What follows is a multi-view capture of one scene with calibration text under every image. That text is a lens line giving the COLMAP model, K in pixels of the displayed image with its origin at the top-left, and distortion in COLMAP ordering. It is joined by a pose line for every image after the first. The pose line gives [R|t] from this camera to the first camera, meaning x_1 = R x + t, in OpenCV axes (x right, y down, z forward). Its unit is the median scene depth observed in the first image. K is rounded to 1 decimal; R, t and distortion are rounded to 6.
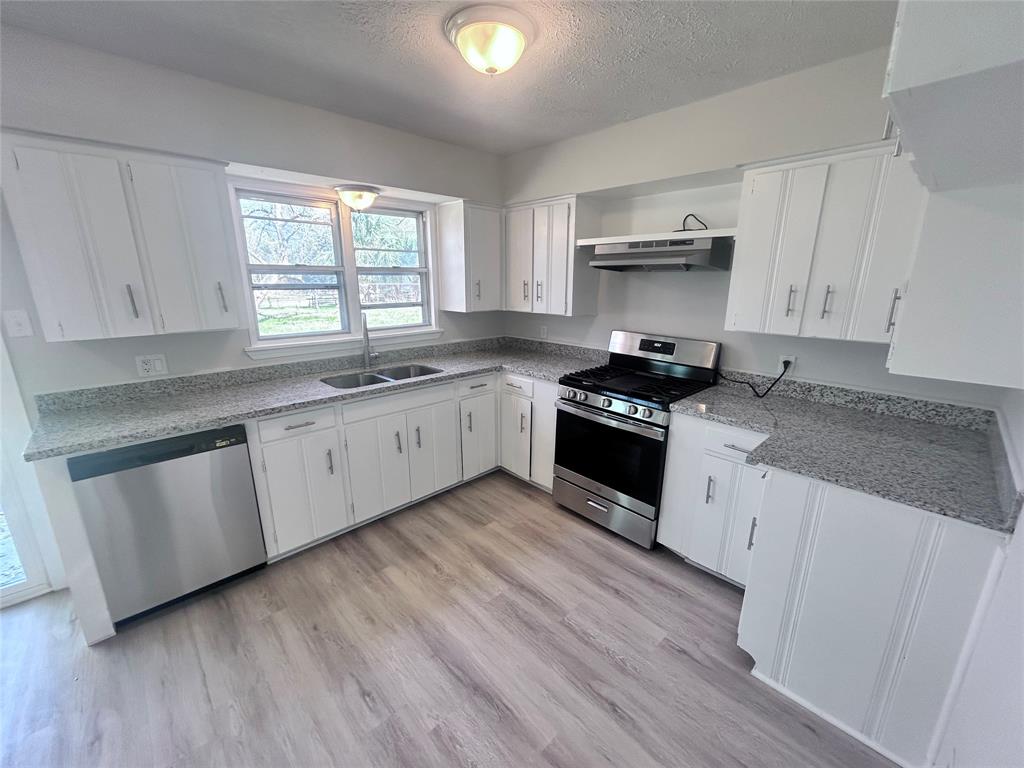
lens RADIAL K [[411.2, 0, 516.2], [0, 411.2, 383.1], [0, 0, 1]] dist [-0.001491, -0.000223]
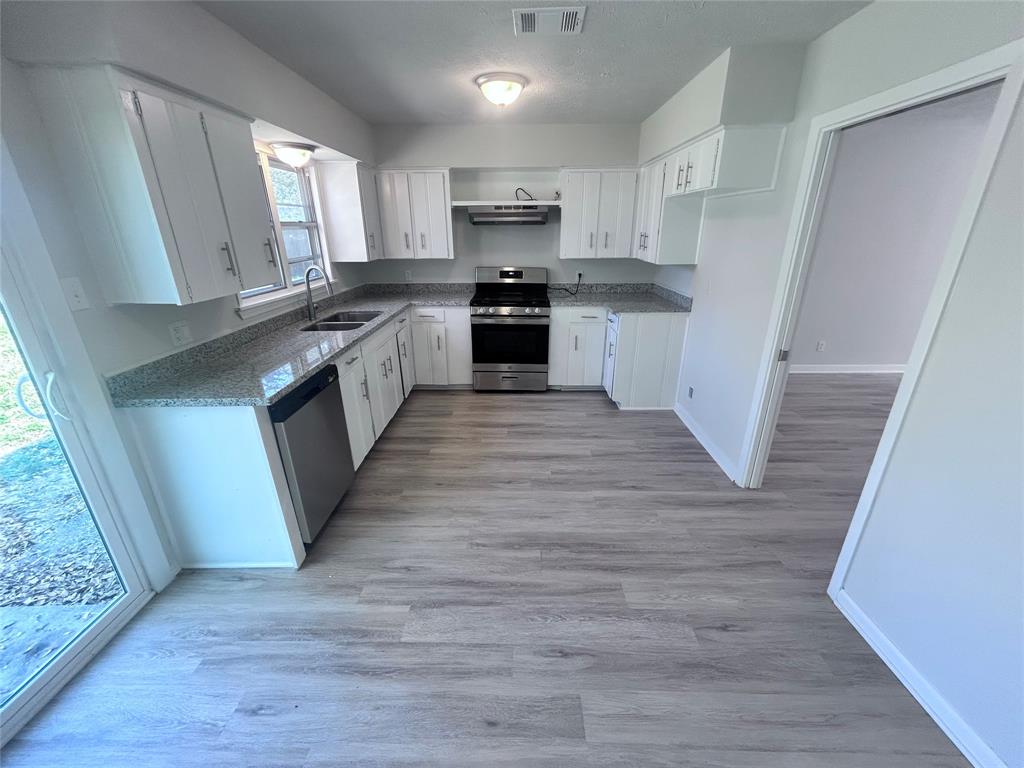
lens RADIAL K [[411.2, 0, 512.8], [0, 411.2, 381.1], [0, 0, 1]] dist [-0.001491, -0.000223]
pose [[0.703833, -0.255739, 0.662734, -0.861631], [0.184686, 0.966744, 0.176913, 0.030646], [-0.685937, -0.002119, 0.727657, -0.160684]]
